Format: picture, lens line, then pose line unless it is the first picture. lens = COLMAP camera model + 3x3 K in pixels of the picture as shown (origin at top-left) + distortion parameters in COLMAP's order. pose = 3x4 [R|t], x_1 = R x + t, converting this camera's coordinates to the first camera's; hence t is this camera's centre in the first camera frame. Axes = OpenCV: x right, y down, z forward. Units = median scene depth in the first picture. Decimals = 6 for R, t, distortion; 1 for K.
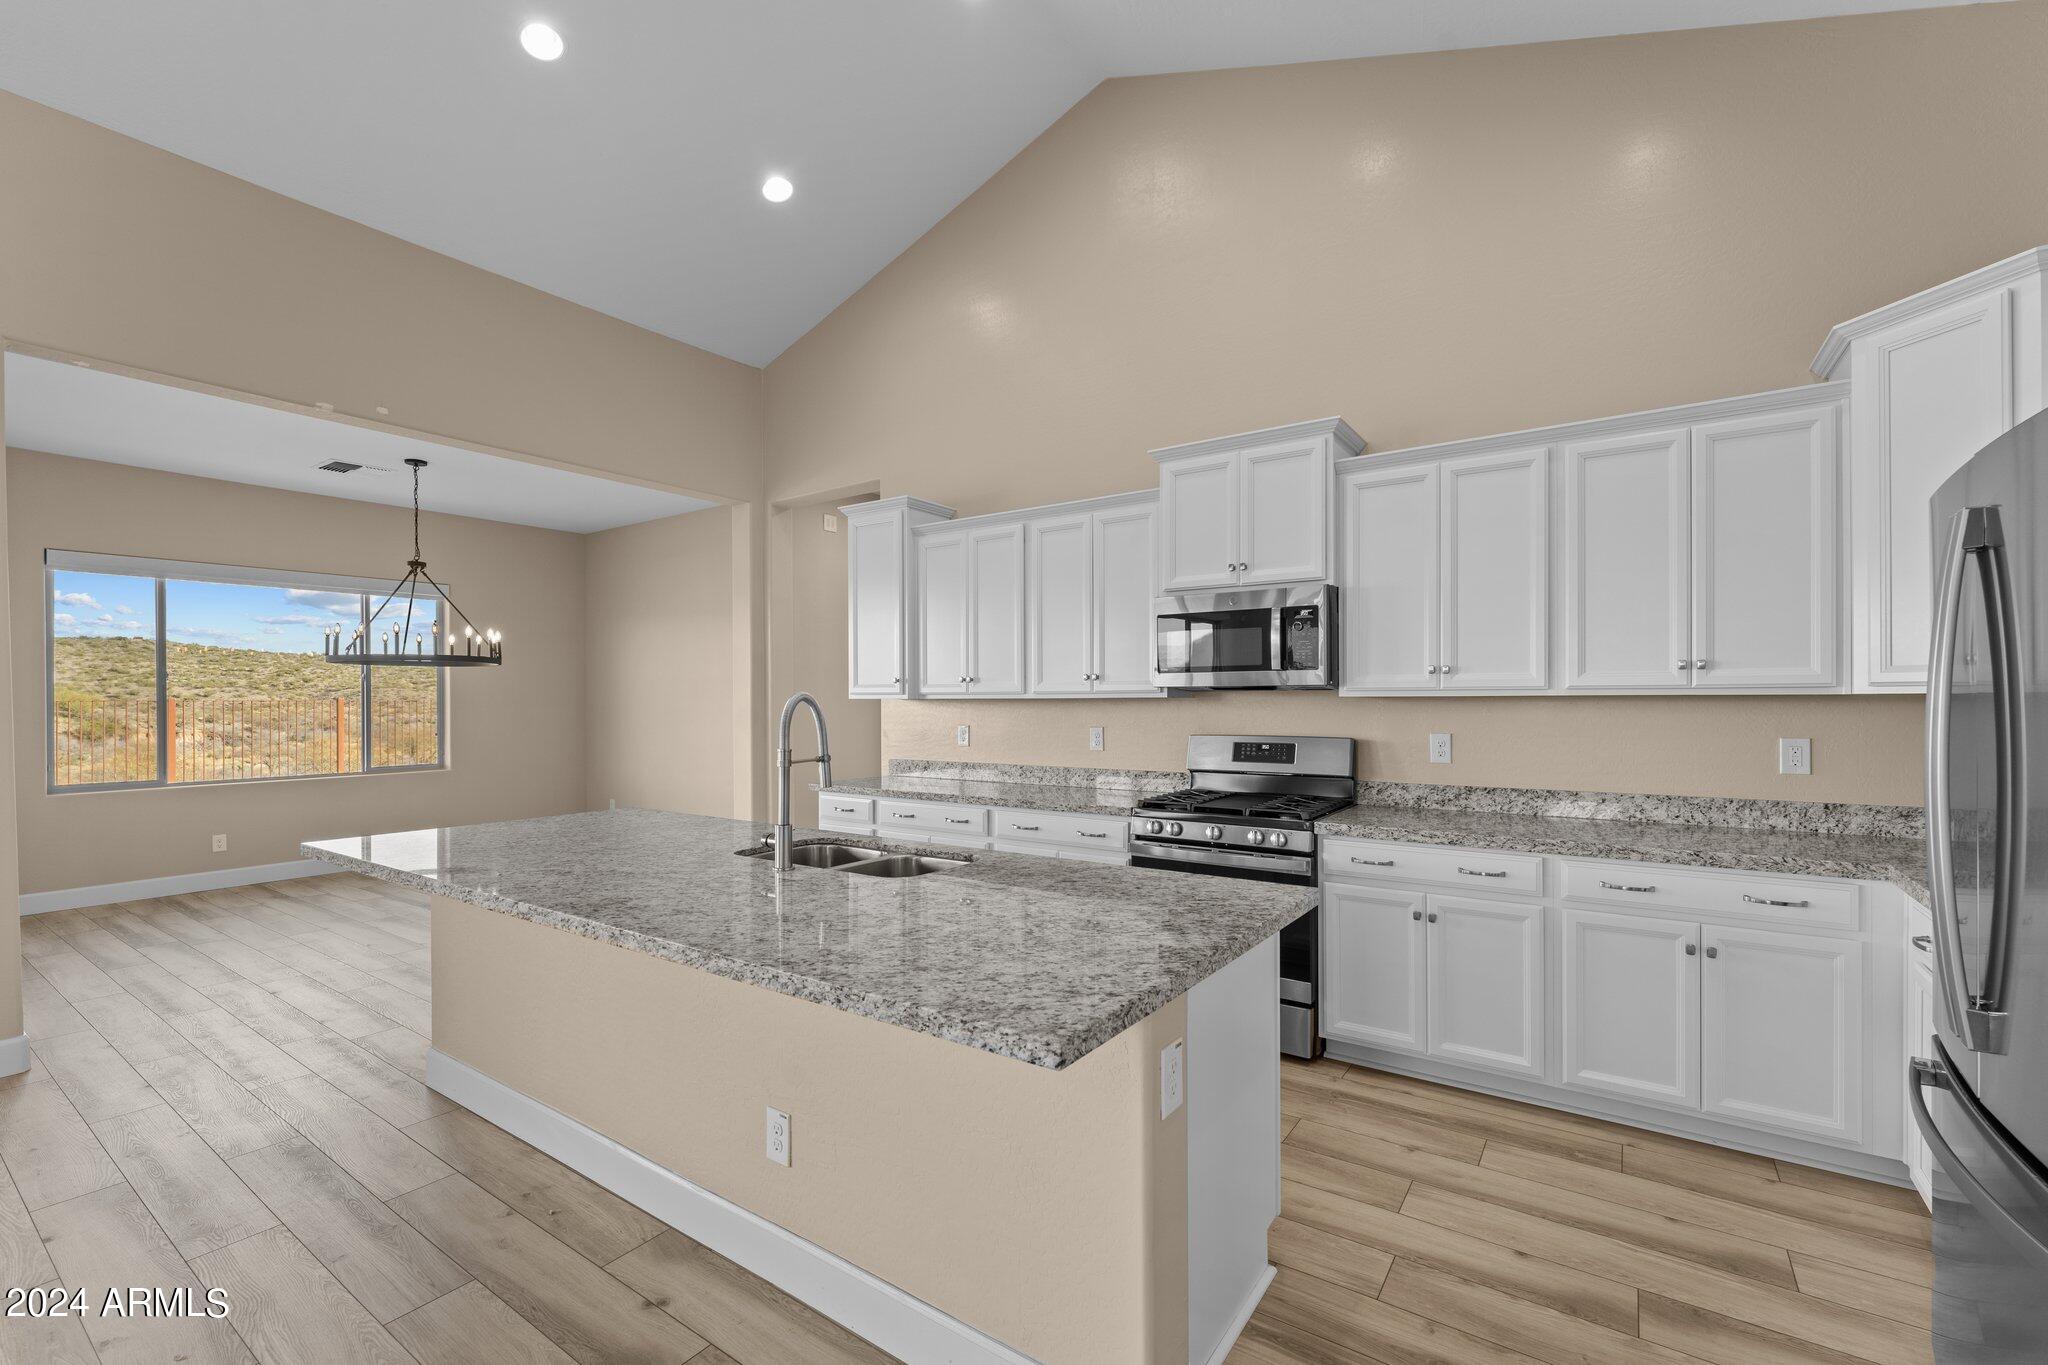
lens RADIAL K [[873.4, 0, 1025.0], [0, 873.4, 694.1], [0, 0, 1]] dist [-0.001189, -0.000164]
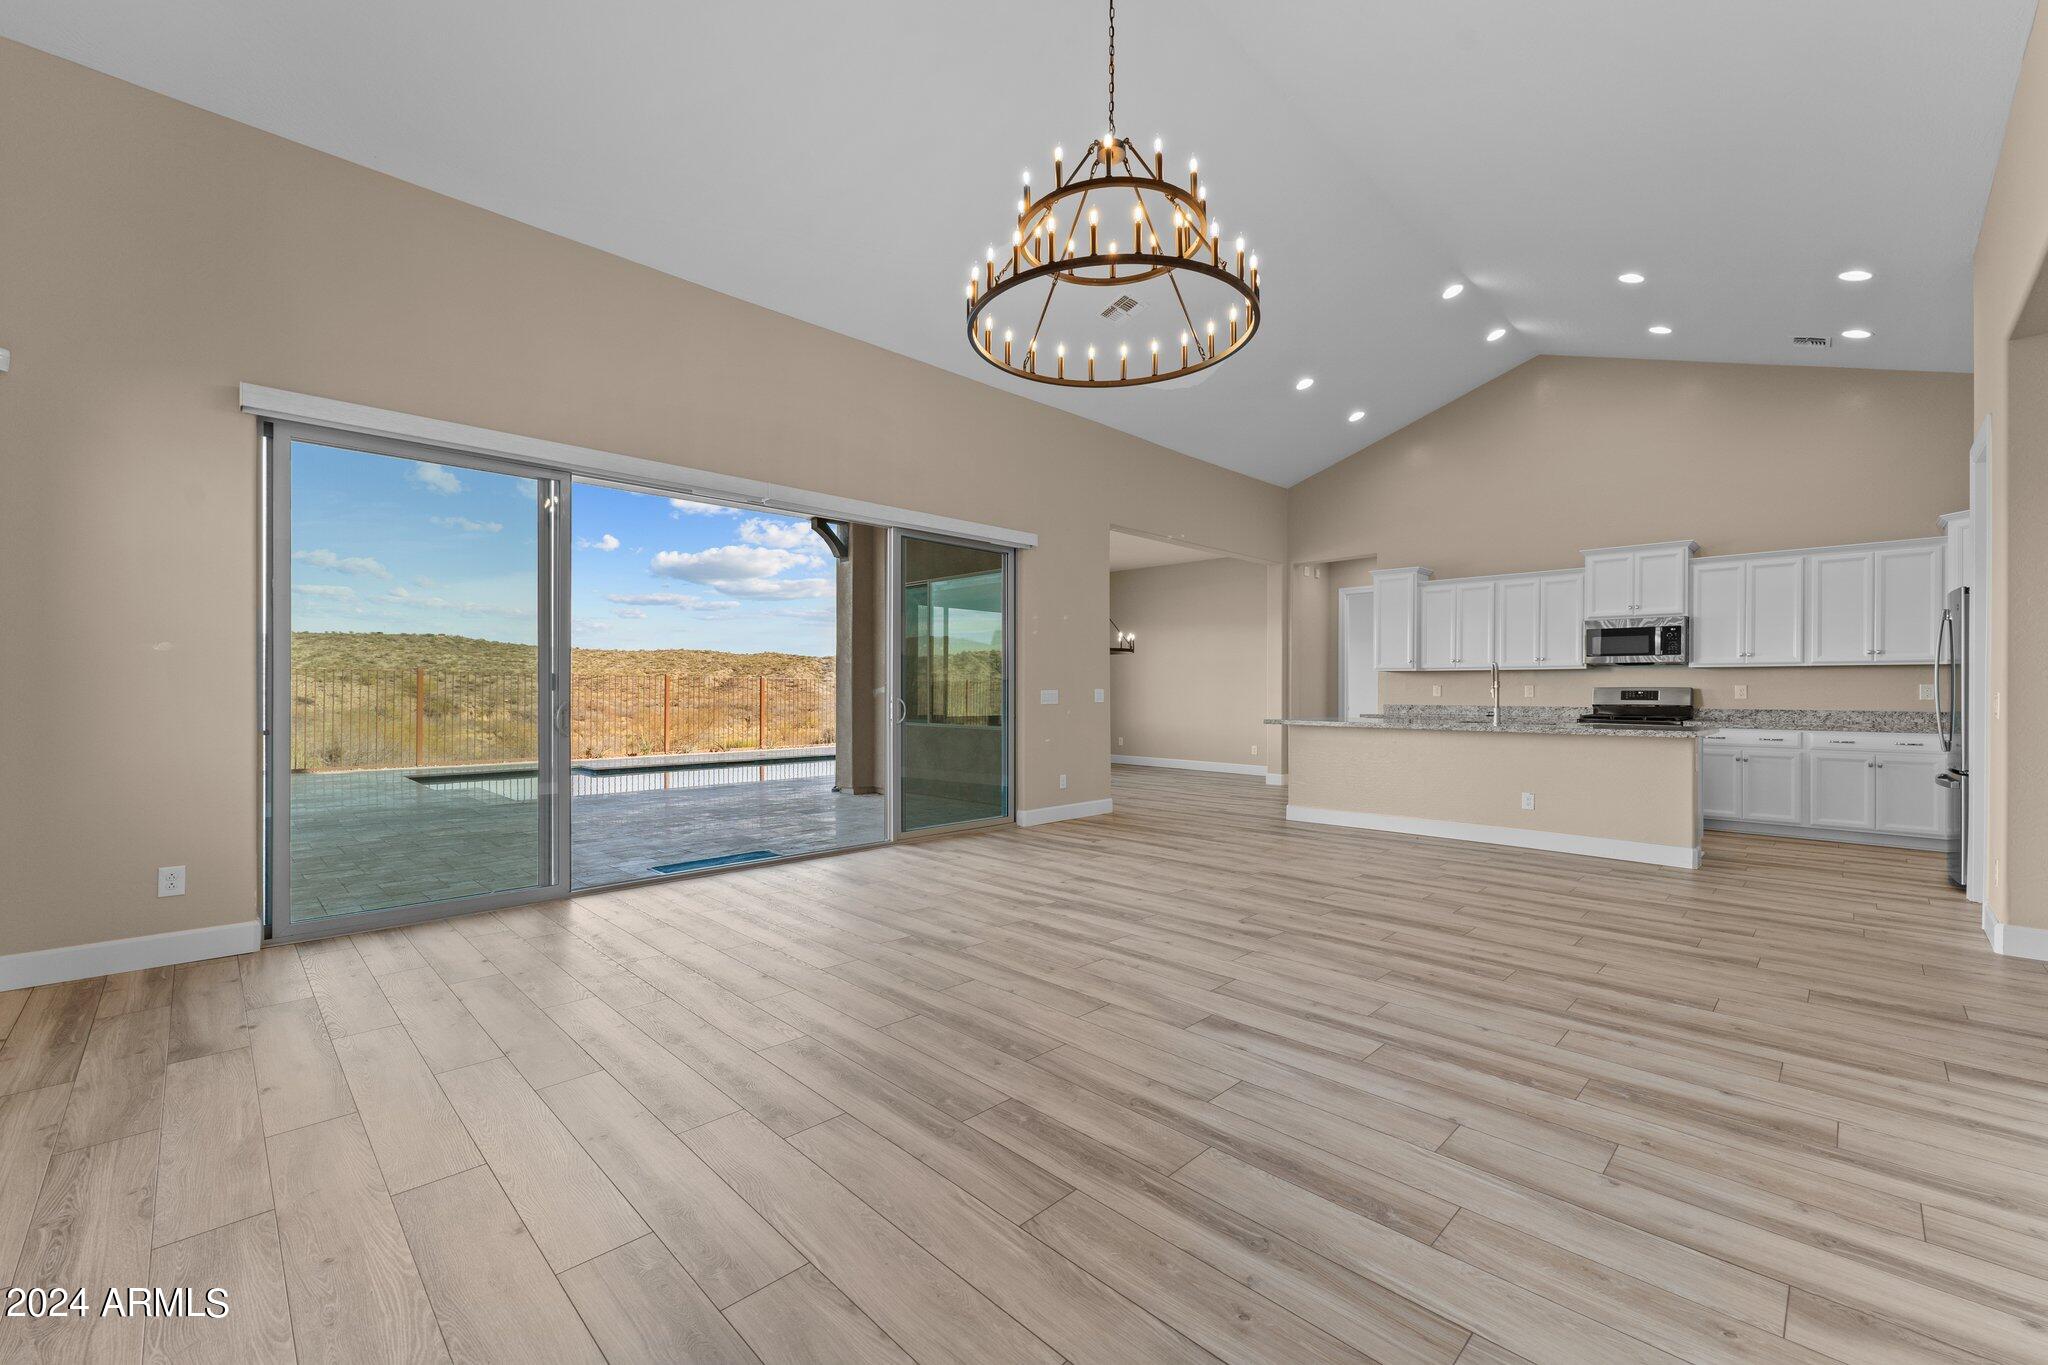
lens RADIAL K [[834.4, 0, 1024.0], [0, 834.4, 682.5], [0, 0, 1]] dist [0.000482, 0.000350]
pose [[0.983746, 0.010381, -0.179263, -0.906155], [-0.011685, 0.999912, -0.006220, 0.074119], [0.179182, 0.008214, 0.983782, -1.355730]]
